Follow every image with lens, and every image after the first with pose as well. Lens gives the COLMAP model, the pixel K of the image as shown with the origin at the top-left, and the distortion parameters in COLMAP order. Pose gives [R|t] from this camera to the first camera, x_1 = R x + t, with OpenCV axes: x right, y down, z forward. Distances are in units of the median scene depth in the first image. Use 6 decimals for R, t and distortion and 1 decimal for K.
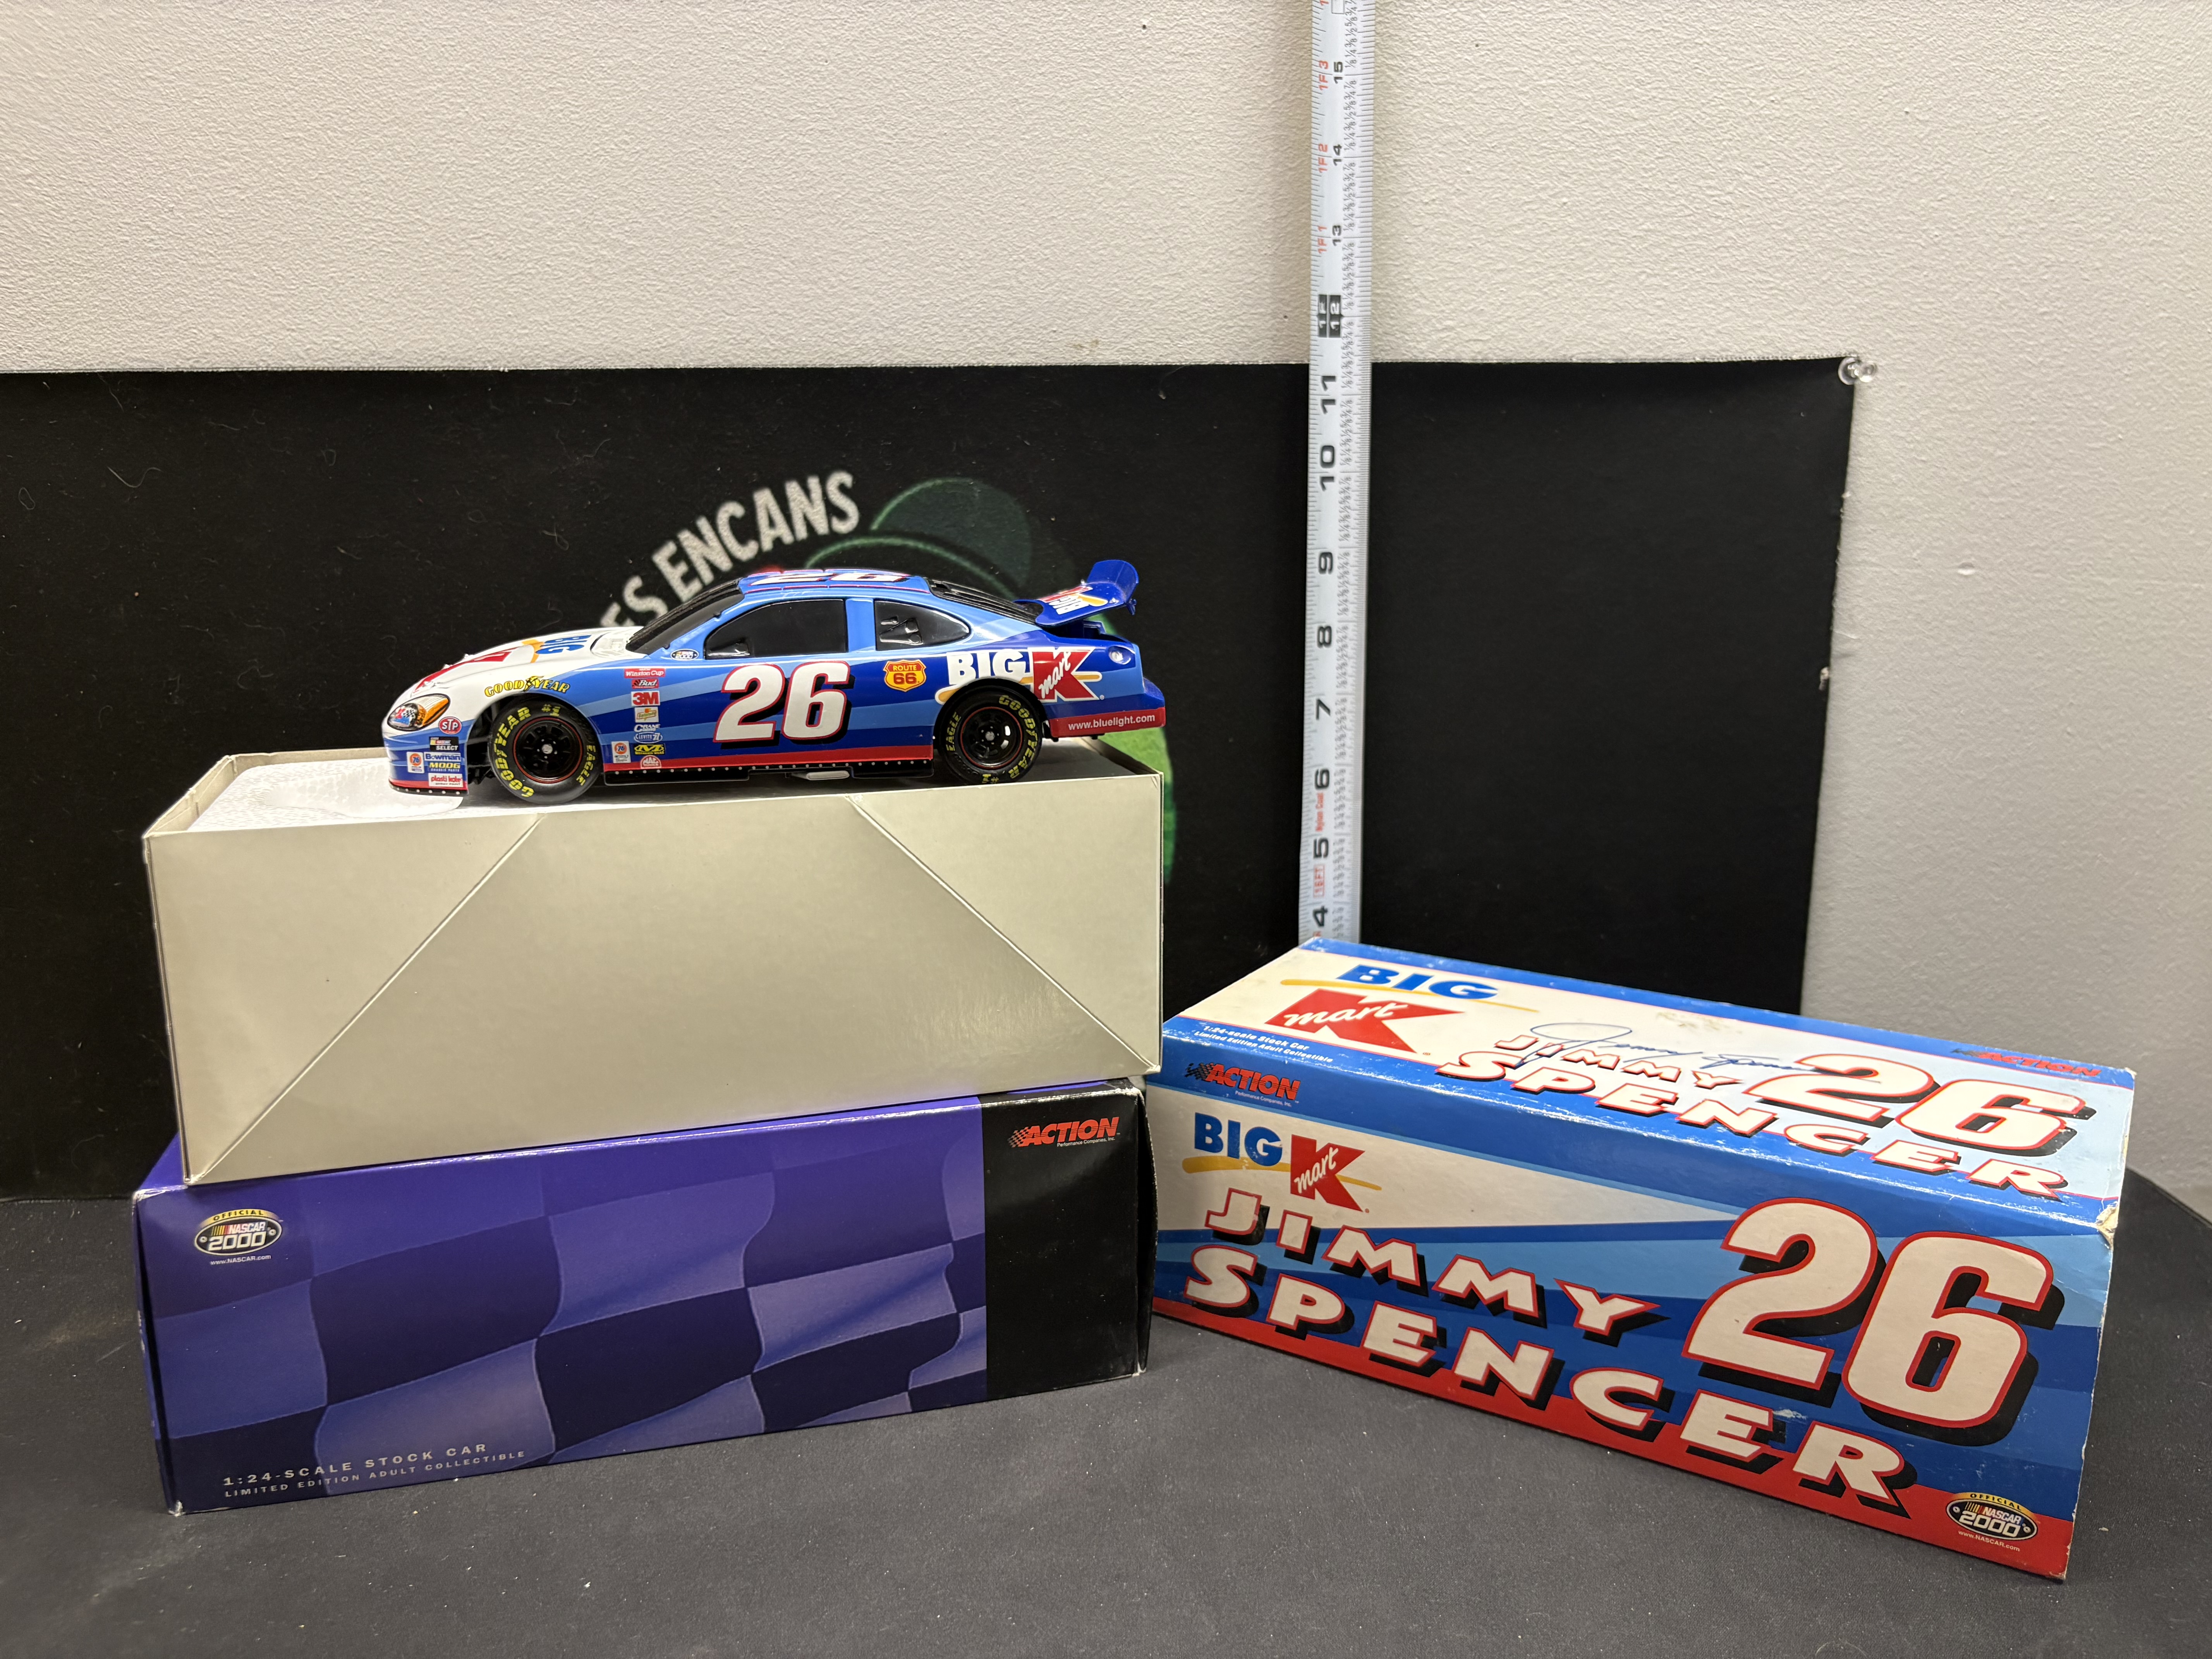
lens RADIAL K [[1810.4, 0, 1106.0], [0, 1810.4, 829.5], [0, 0, 1]] dist [-0.023306, -0.000169]
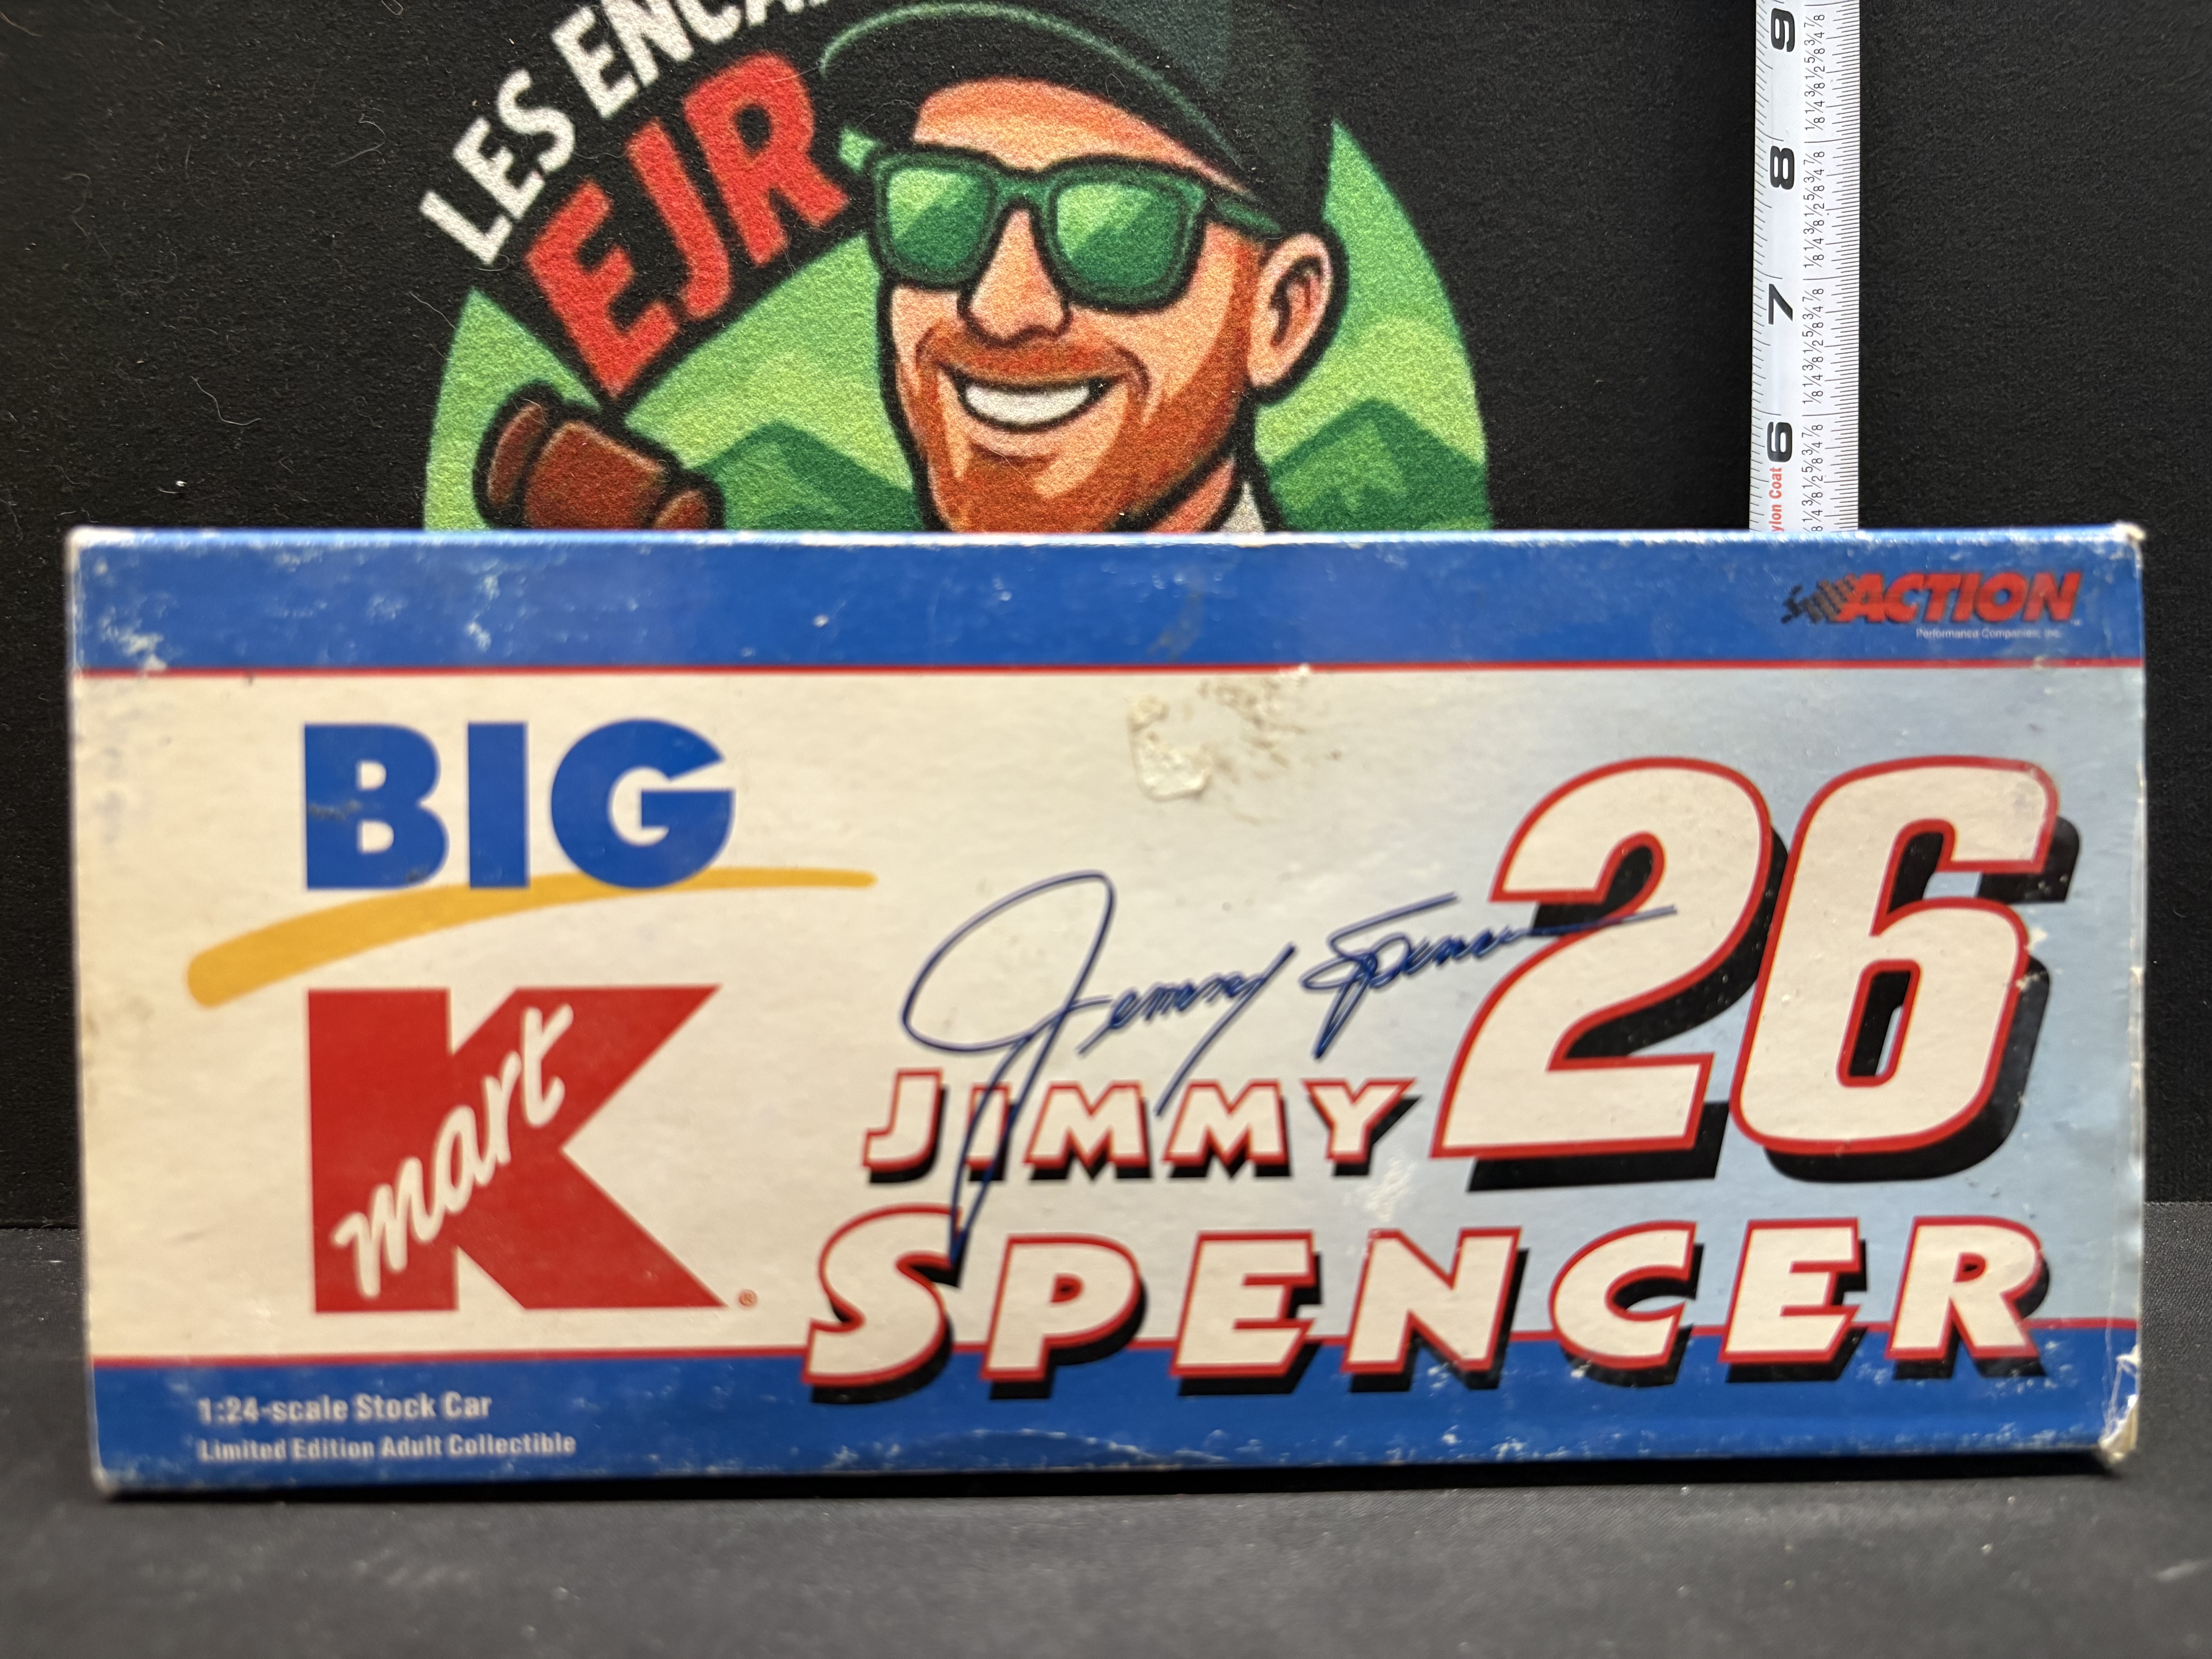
lens RADIAL K [[1810.4, 0, 1106.0], [0, 1810.4, 829.5], [0, 0, 1]] dist [-0.023306, -0.000169]
pose [[0.848166, -0.529189, 0.023951, 0.305561], [0.070898, 0.158208, 0.984857, -0.314067], [-0.524965, -0.833624, 0.171705, 1.000941]]
